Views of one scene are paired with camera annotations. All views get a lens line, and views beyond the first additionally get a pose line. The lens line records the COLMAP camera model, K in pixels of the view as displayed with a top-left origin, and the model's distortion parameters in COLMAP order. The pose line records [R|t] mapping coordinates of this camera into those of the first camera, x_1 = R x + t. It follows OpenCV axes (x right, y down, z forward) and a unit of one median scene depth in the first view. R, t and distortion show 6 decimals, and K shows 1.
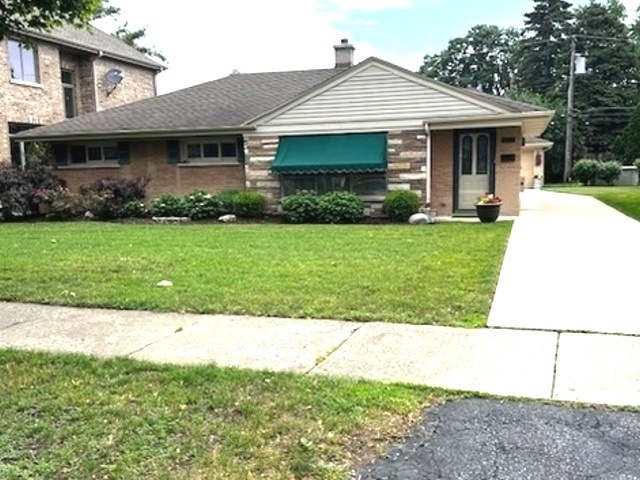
lens RADIAL K [[667.7, 0, 321.6], [0, 667.7, 263.1], [0, 0, 1]] dist [0.128713, -0.229718]
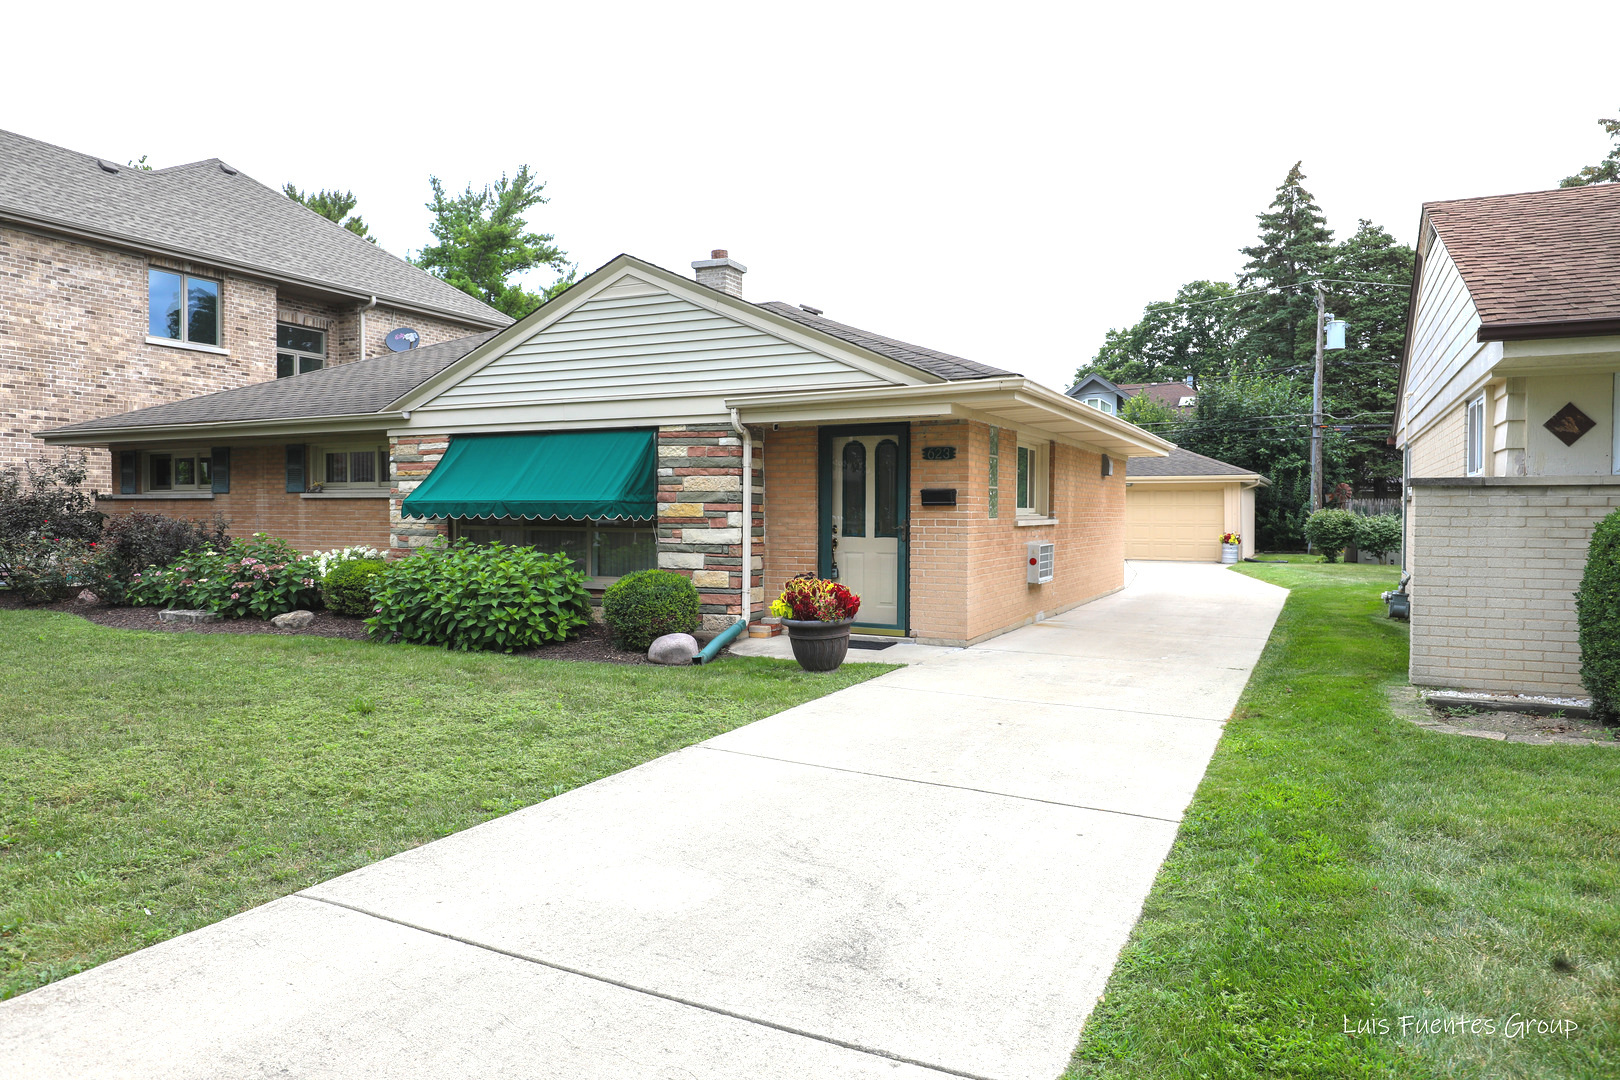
lens RADIAL K [[1033.6, 0, 810.0], [0, 1033.6, 540.0], [0, 0, 1]] dist [0.005502, -0.000002]
pose [[0.984841, 0.031877, -0.170504, 0.281774], [-0.050376, 0.993165, -0.105290, -0.059983], [0.165982, 0.112284, 0.979715, 0.371836]]
